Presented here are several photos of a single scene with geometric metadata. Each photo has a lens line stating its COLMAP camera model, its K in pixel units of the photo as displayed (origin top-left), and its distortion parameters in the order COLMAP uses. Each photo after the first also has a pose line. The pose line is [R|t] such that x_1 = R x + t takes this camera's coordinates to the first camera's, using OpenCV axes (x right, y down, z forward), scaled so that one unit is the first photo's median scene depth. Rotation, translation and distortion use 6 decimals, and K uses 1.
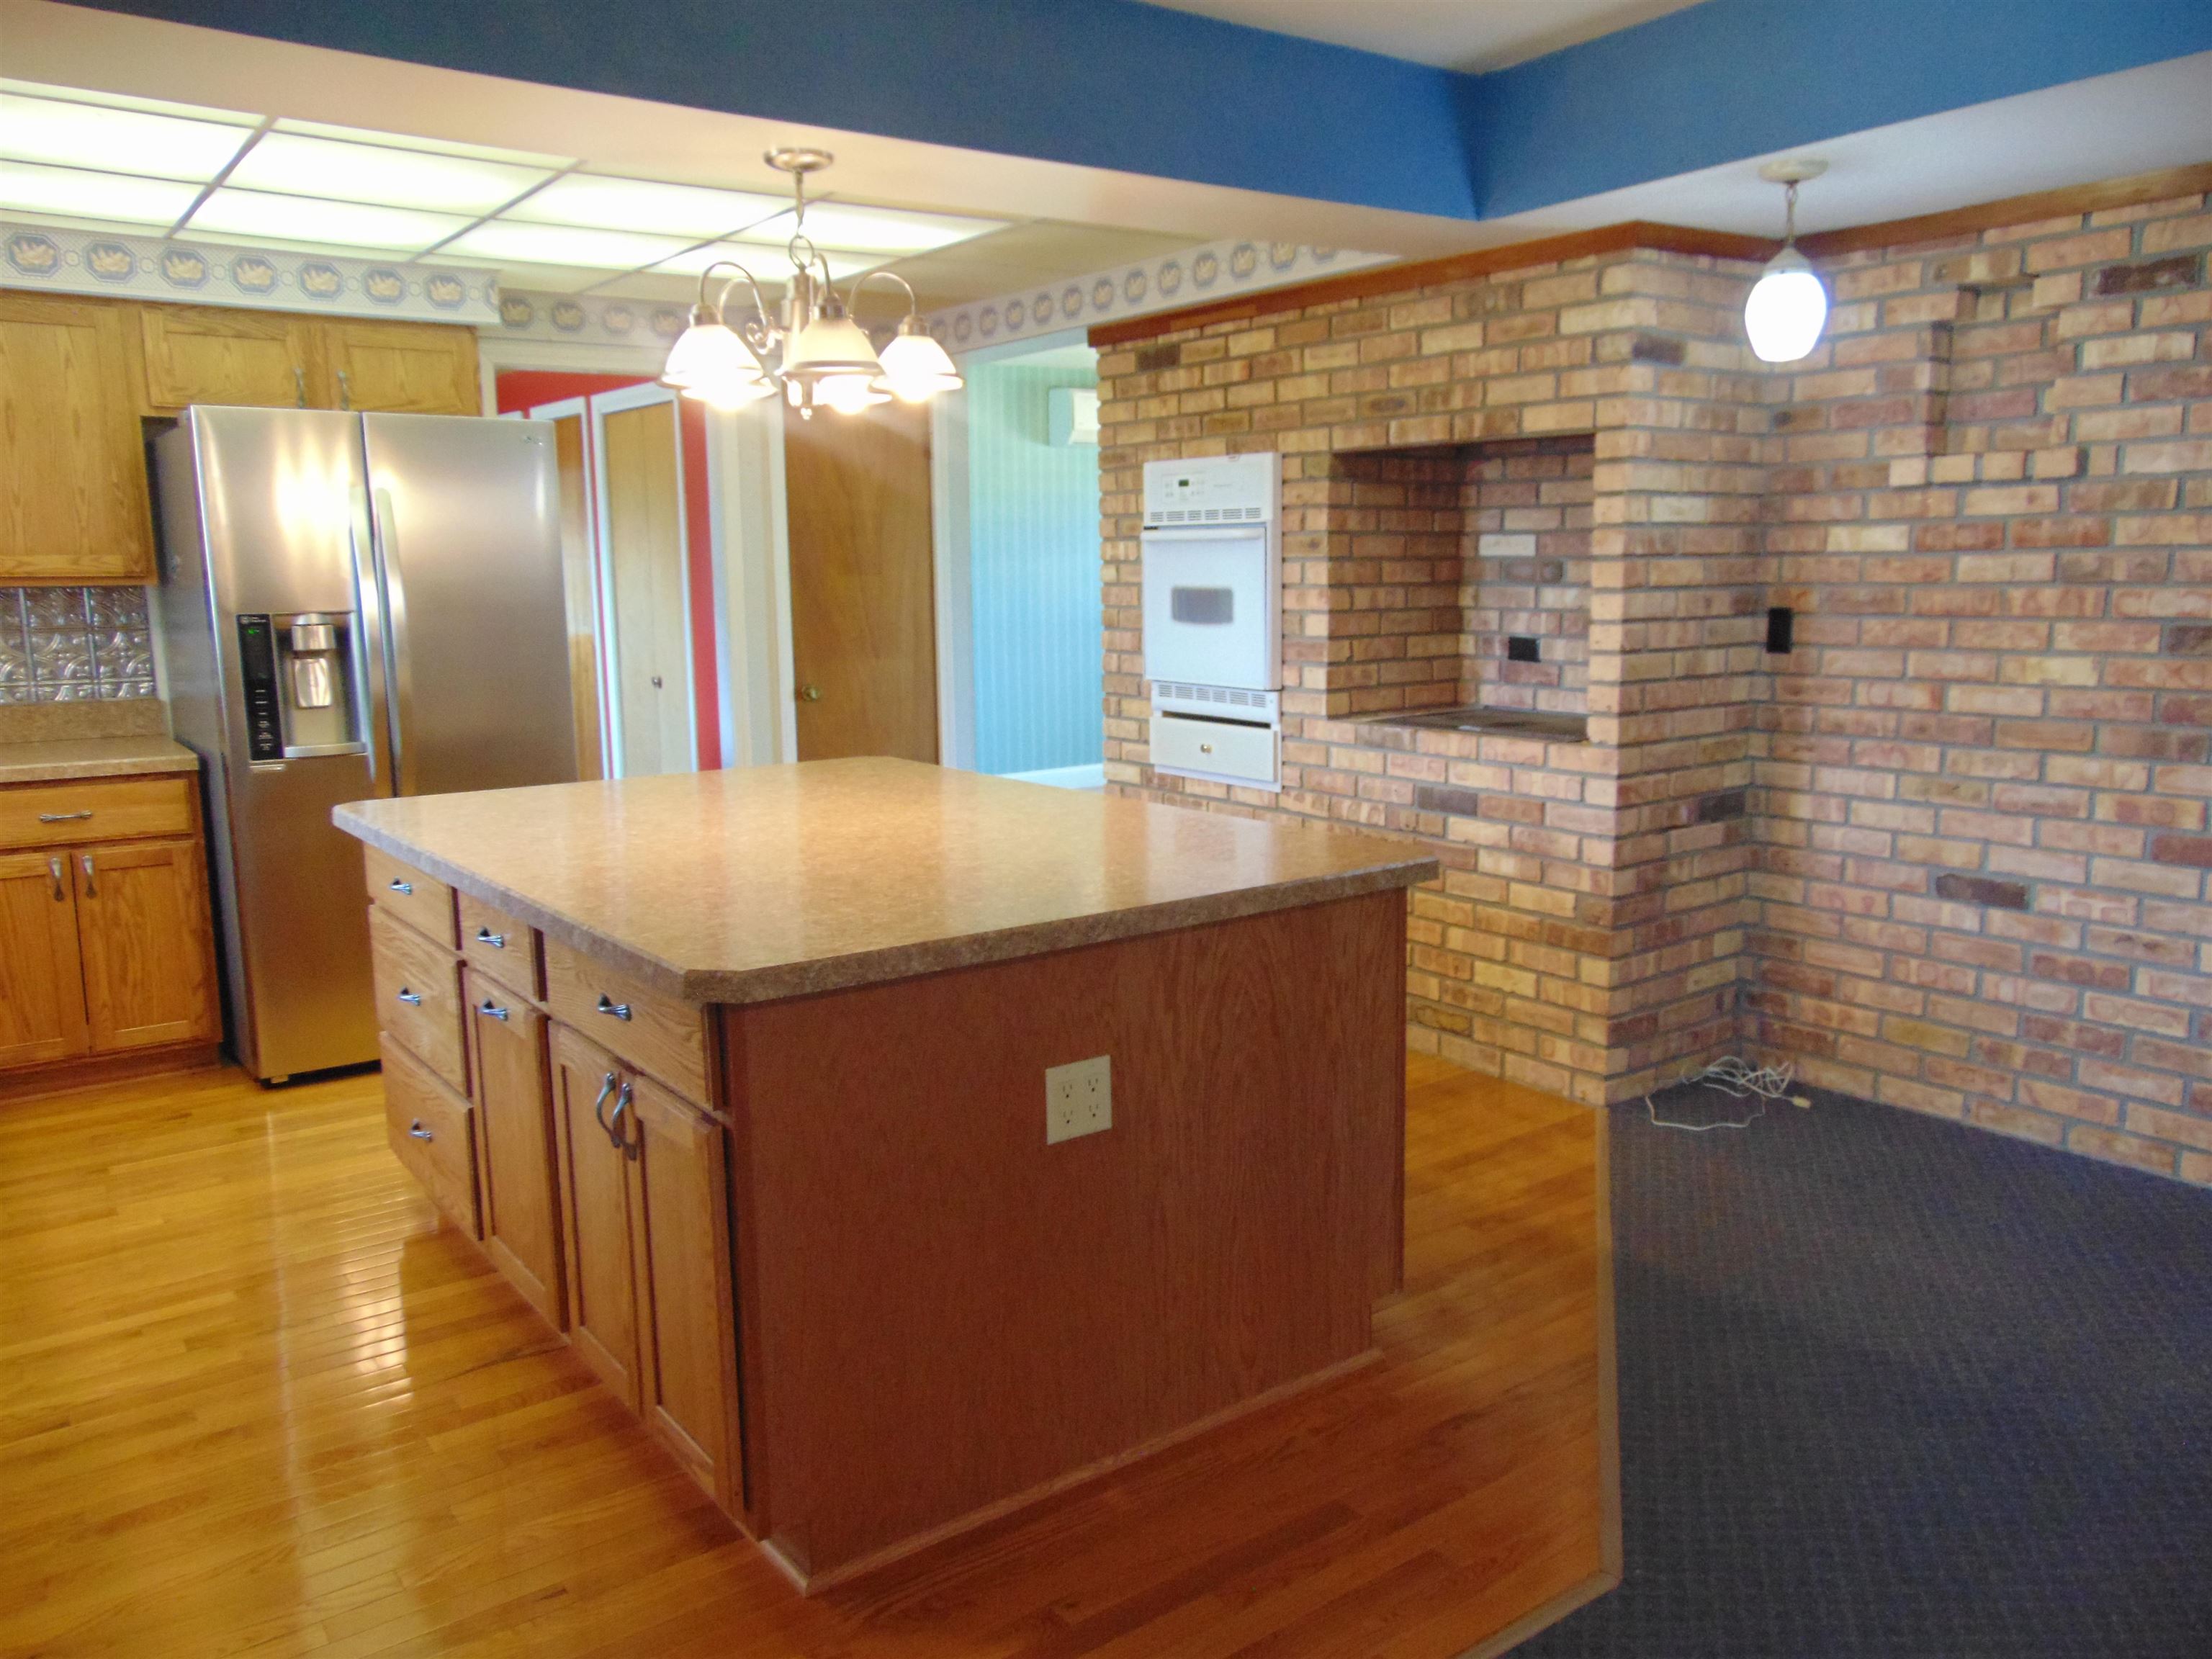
lens RADIAL K [[1661.7, 0, 1106.1], [0, 1661.7, 837.1], [0, 0, 1]] dist [-0.003224, 0.039285]
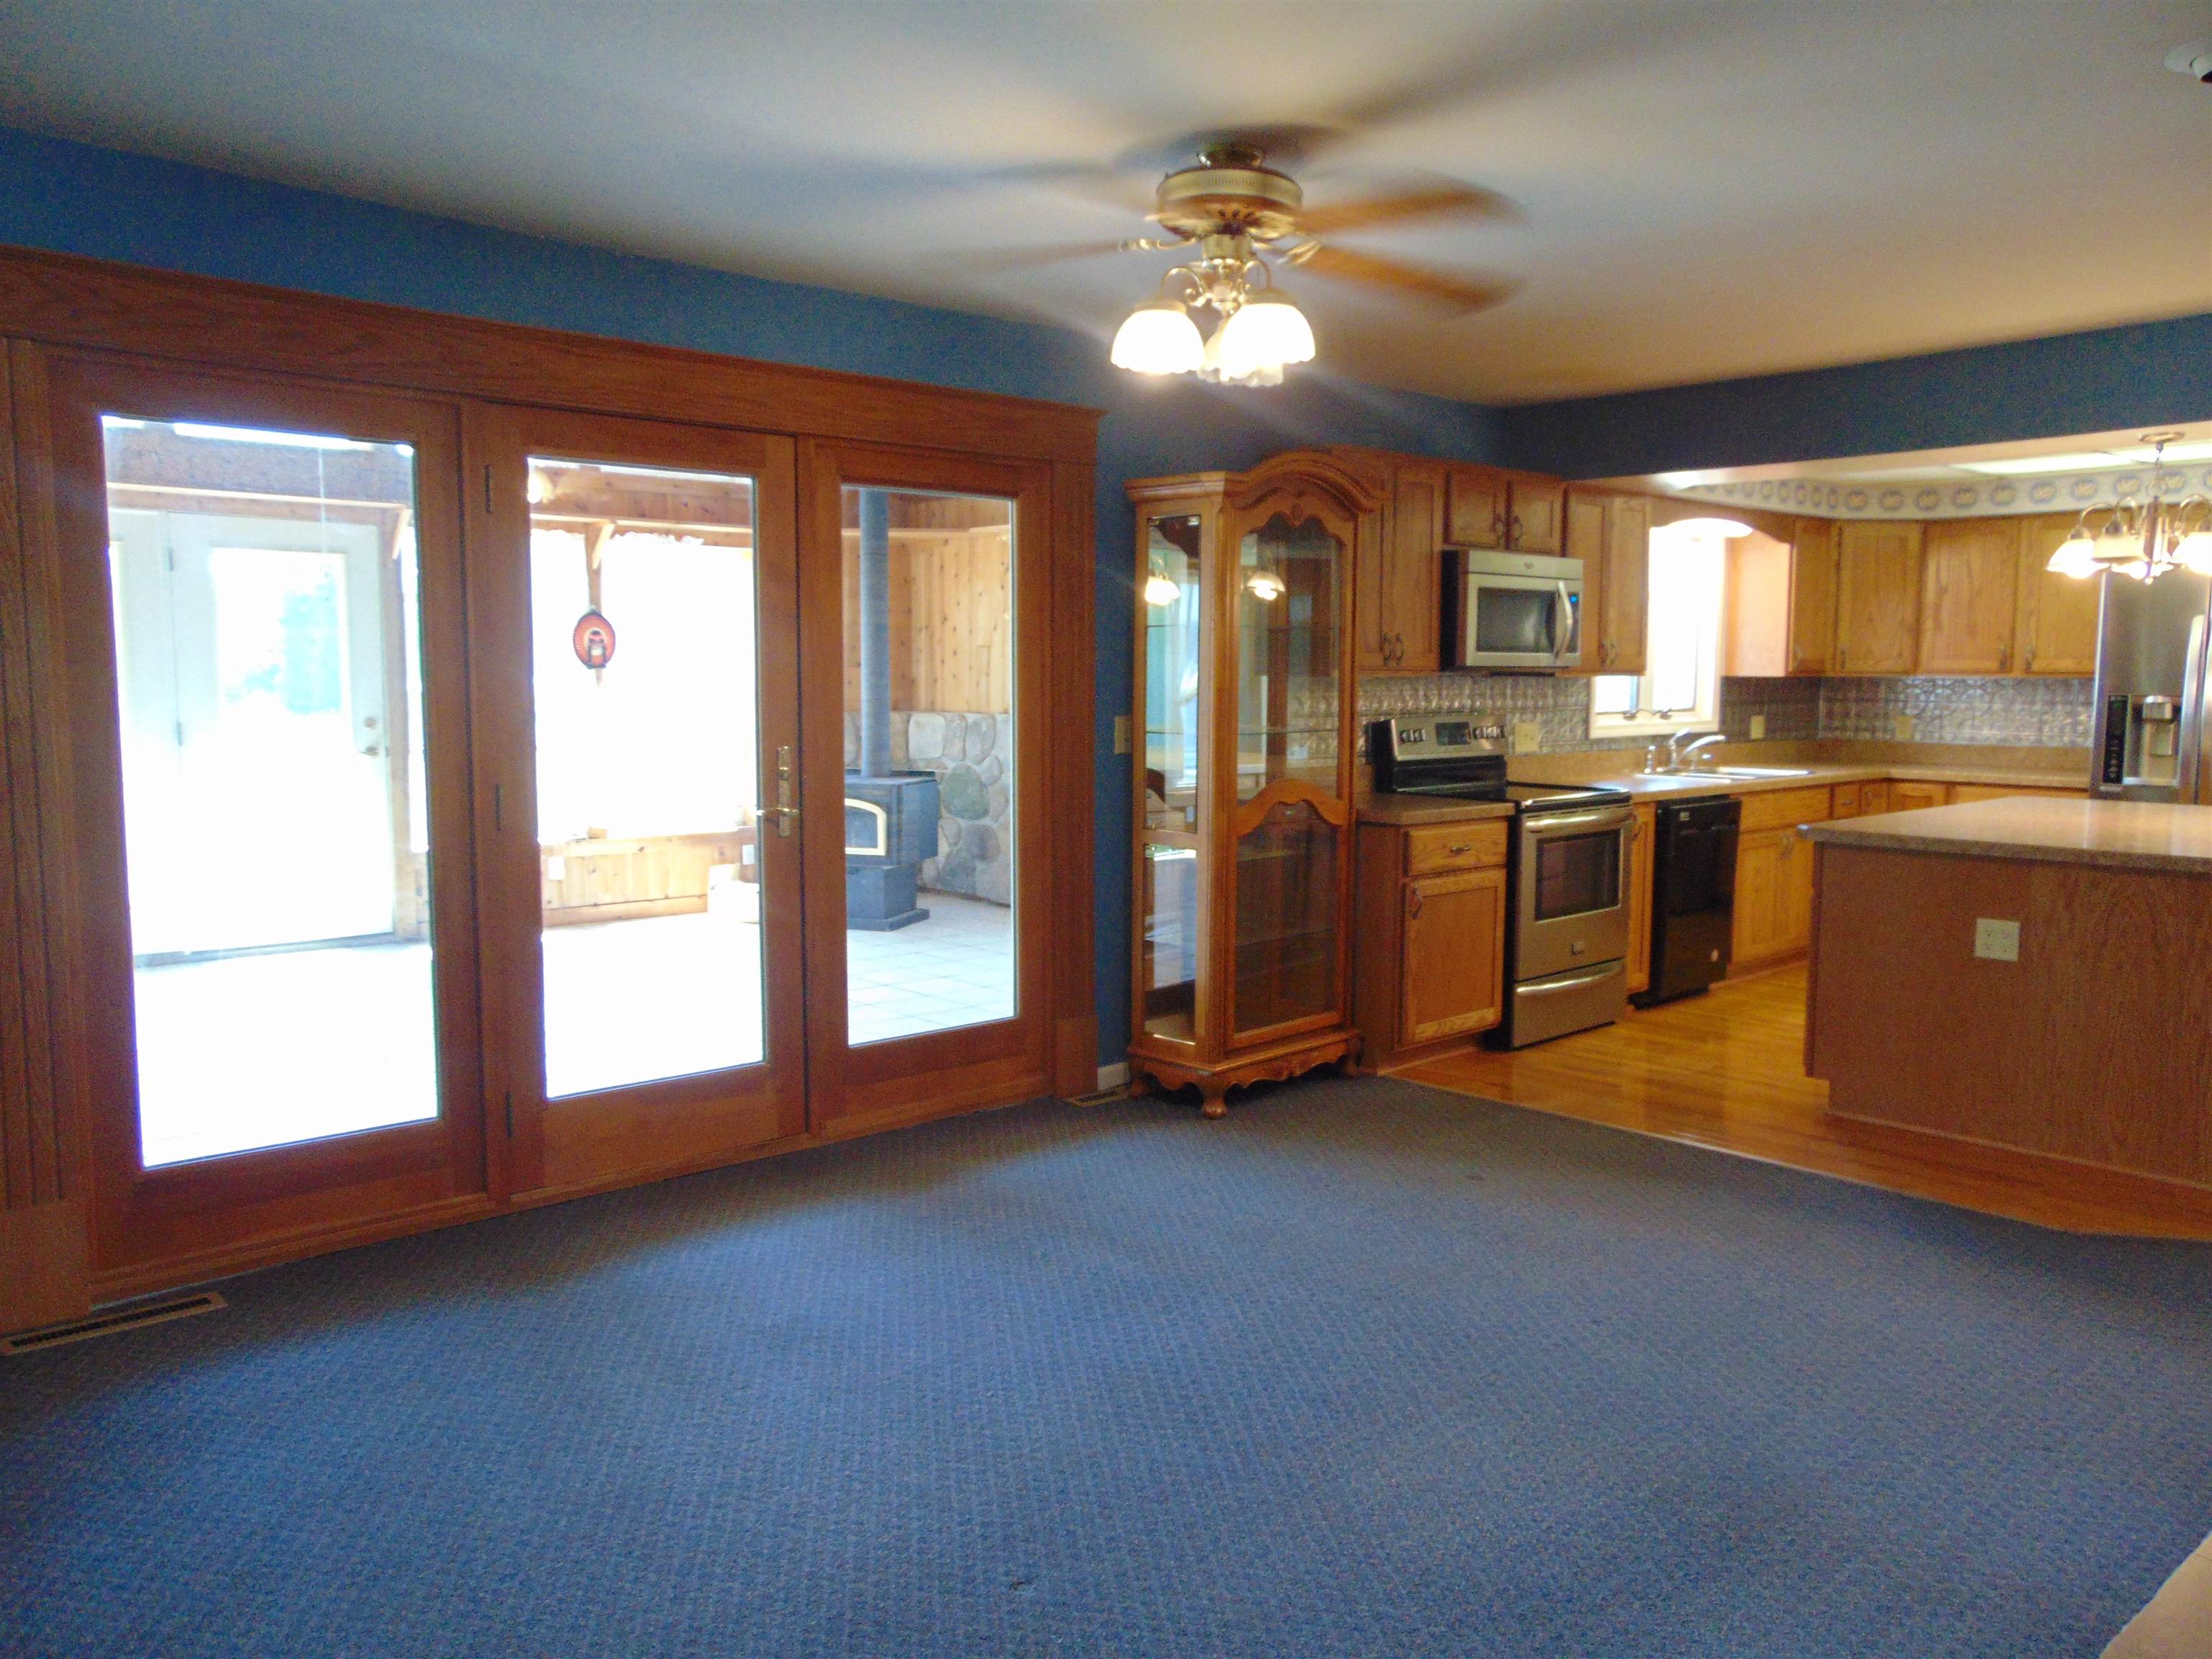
lens RADIAL K [[1661.7, 0, 1105.1], [0, 1661.7, 831.8], [0, 0, 1]] dist [-0.003224, 0.039285]
pose [[0.106223, 0.107342, -0.988531, 1.729325], [-0.167148, 0.981937, 0.088666, 0.033945], [0.980193, 0.155812, 0.122246, -0.275318]]
